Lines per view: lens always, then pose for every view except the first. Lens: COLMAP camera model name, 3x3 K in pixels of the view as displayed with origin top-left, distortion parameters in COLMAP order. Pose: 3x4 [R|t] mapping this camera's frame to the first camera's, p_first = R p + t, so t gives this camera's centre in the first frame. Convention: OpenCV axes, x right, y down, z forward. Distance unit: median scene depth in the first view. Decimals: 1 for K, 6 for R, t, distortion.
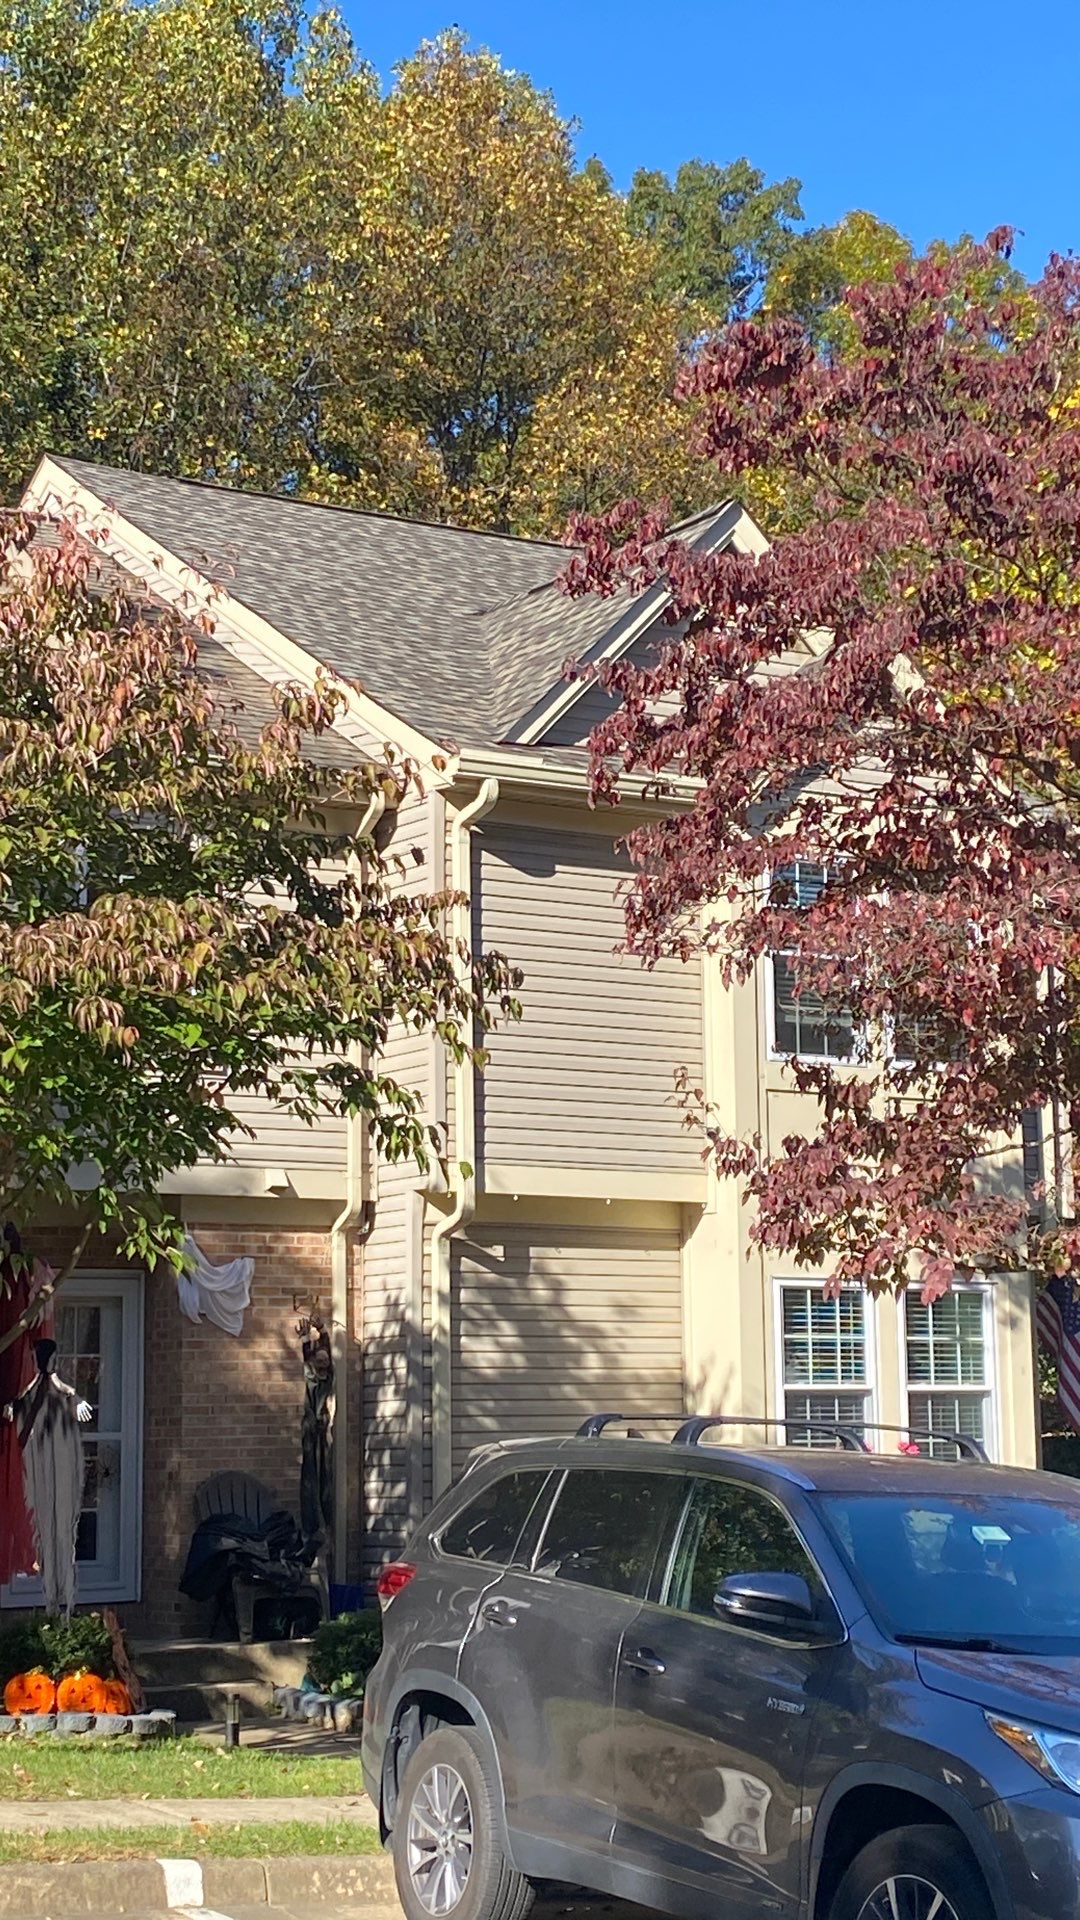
lens RADIAL K [[2681.2, 0, 545.9], [0, 2681.2, 951.3], [0, 0, 1]] dist [0.035390, 0.000000]
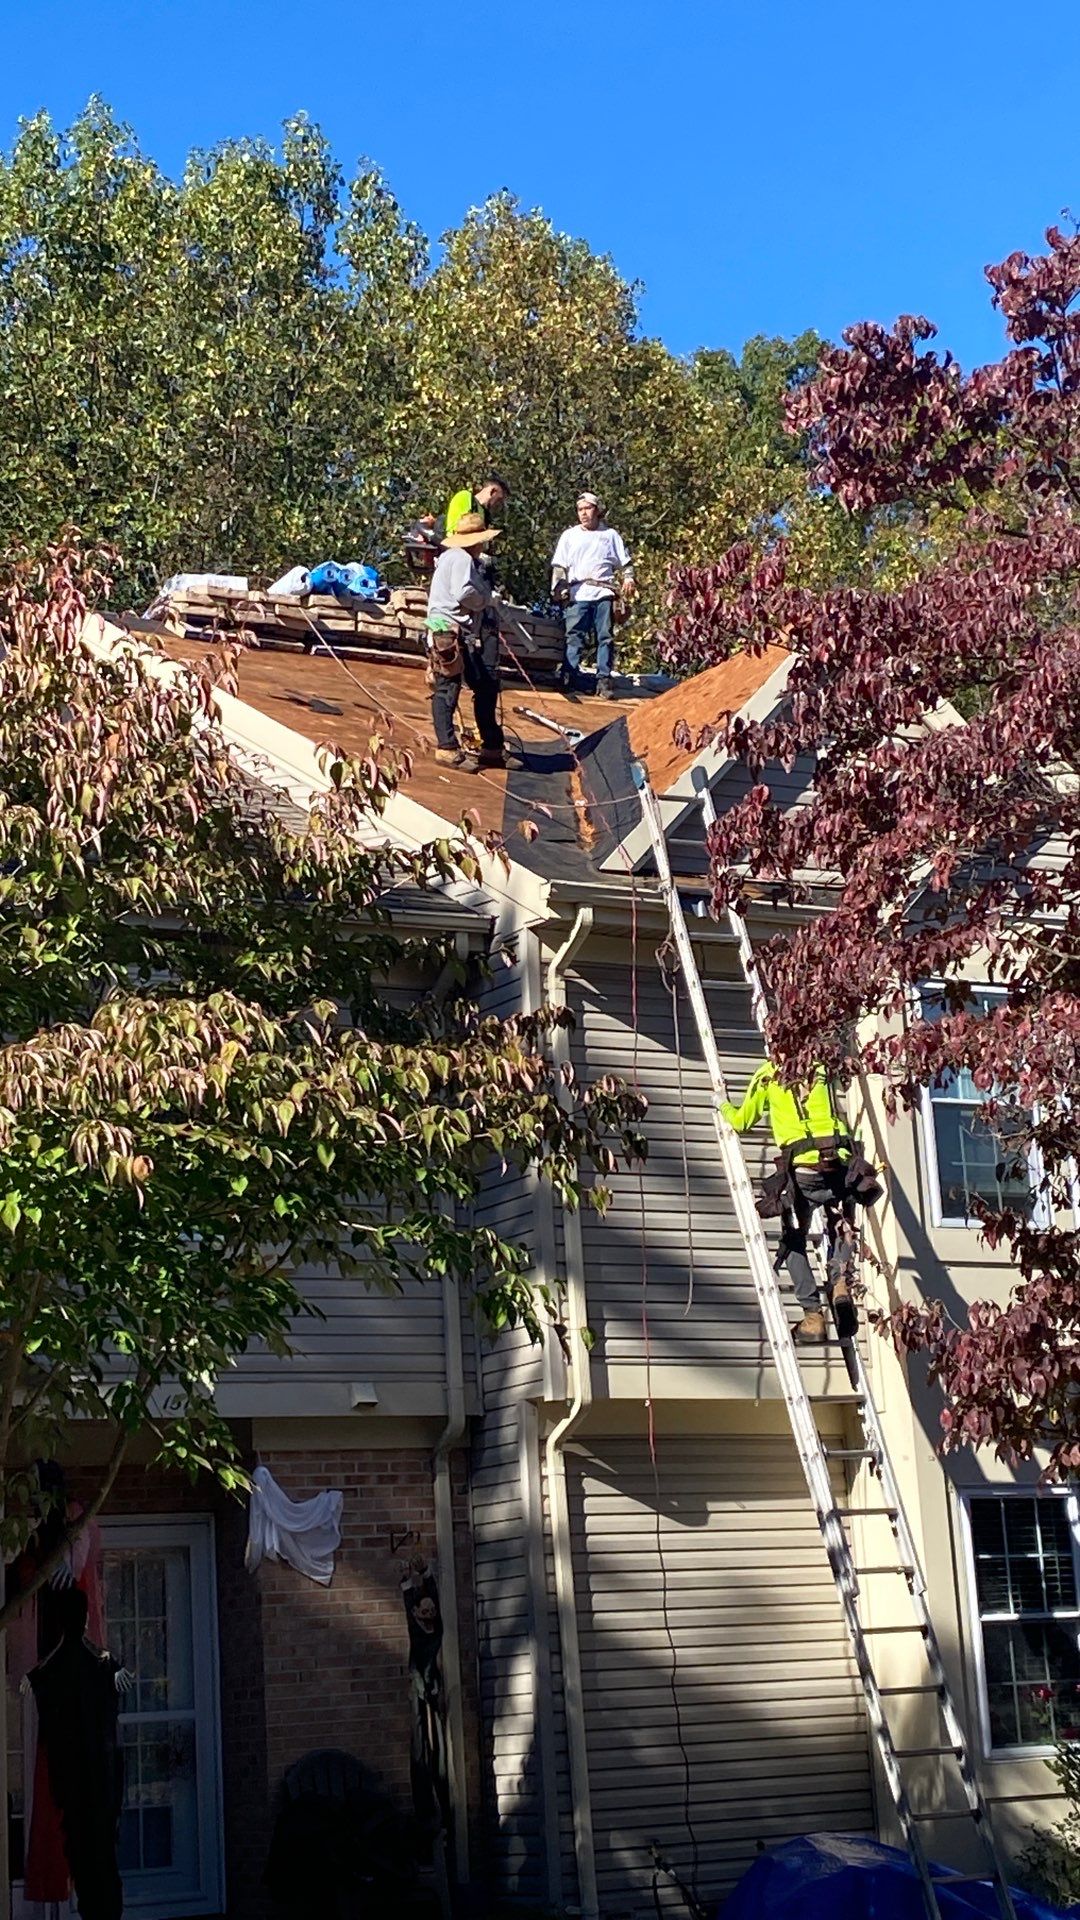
lens RADIAL K [[2681.2, 0, 528.6], [0, 2681.2, 971.2], [0, 0, 1]] dist [0.035390, 0.000000]
pose [[0.997867, -0.053620, -0.037226, -0.011575], [0.050138, 0.994780, -0.088876, 0.038924], [0.041798, 0.086820, 0.995347, 0.193620]]
